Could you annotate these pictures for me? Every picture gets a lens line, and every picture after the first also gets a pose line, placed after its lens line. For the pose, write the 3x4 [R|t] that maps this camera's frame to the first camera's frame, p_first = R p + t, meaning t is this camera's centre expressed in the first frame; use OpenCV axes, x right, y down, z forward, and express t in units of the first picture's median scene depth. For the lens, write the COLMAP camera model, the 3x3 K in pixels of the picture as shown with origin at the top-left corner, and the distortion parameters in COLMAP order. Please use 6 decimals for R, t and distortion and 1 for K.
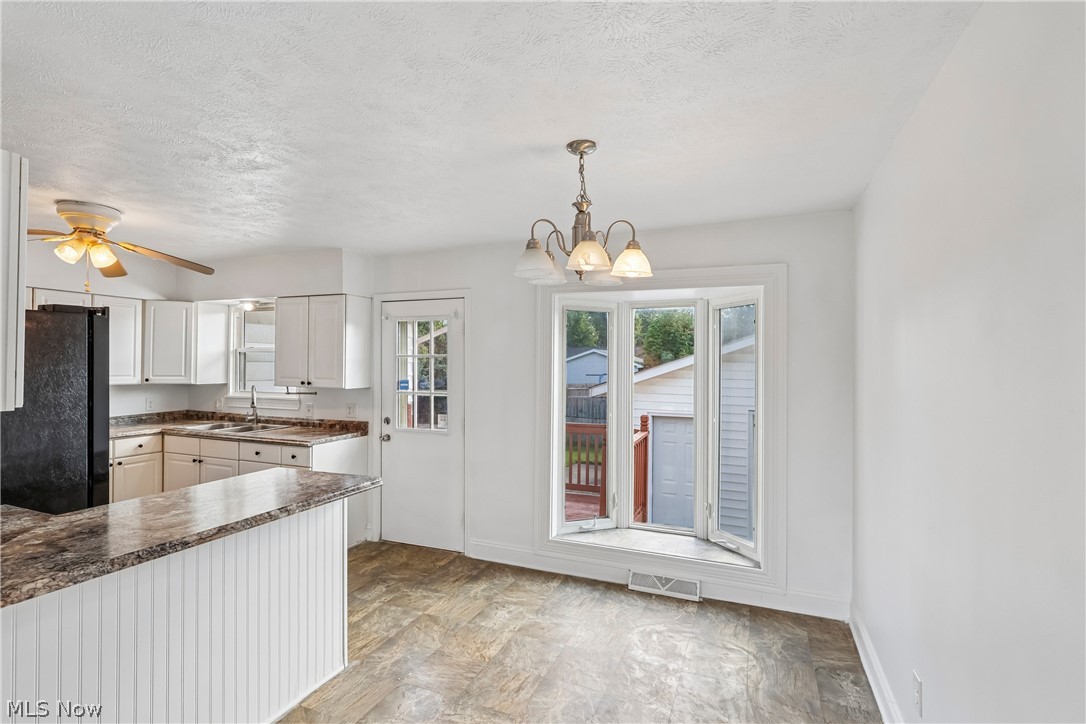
lens RADIAL K [[521.5, 0, 549.4], [0, 521.5, 354.5], [0, 0, 1]] dist [0.000594, -0.000150]
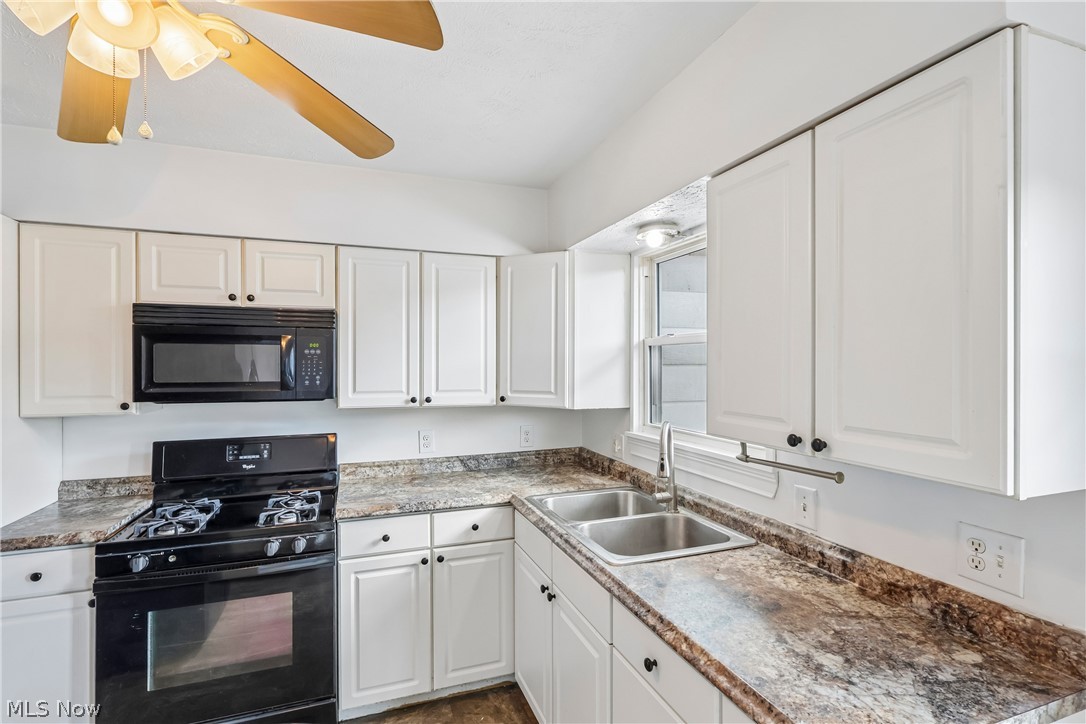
lens RADIAL K [[516.7, 0, 542.1], [0, 516.7, 367.3], [0, 0, 1]] dist [-0.000424, -0.000317]
pose [[0.669393, -0.000416, -0.742909, -0.356402], [0.015117, 0.999800, 0.013061, 0.009121], [0.742755, -0.019973, 0.669265, 0.711593]]
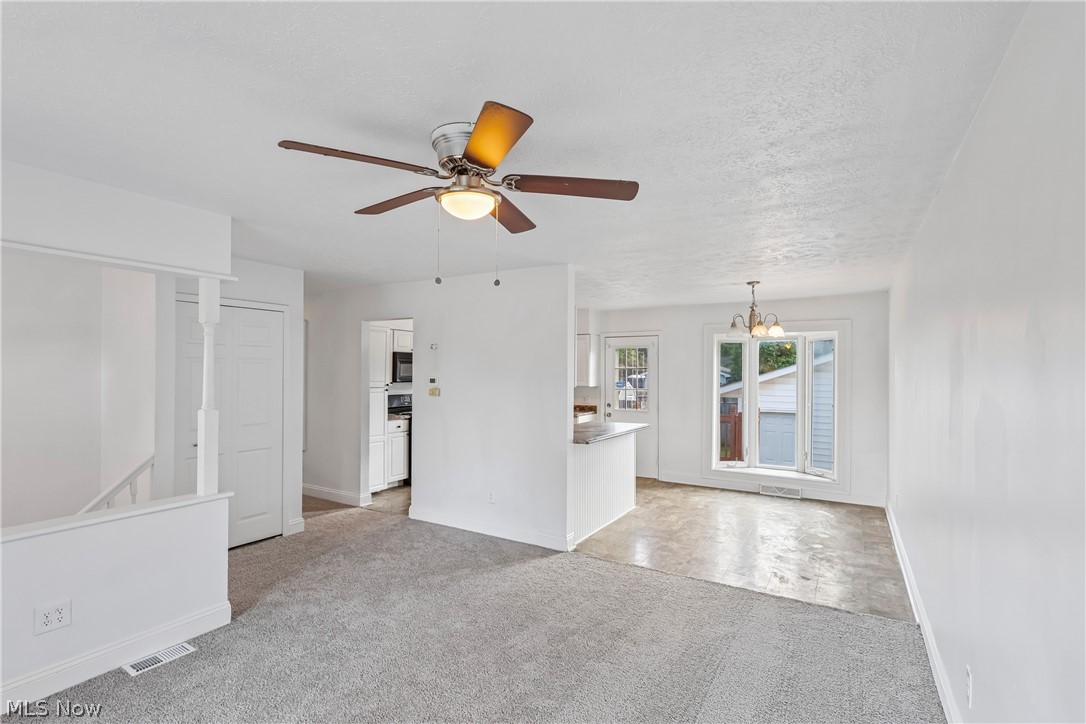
lens RADIAL K [[516.7, 0, 542.1], [0, 516.7, 367.3], [0, 0, 1]] dist [-0.000424, -0.000317]
pose [[0.987767, -0.001481, -0.155929, -0.261323], [0.002370, 0.999982, 0.005518, -0.010445], [0.155918, -0.005820, 0.987753, -0.748803]]
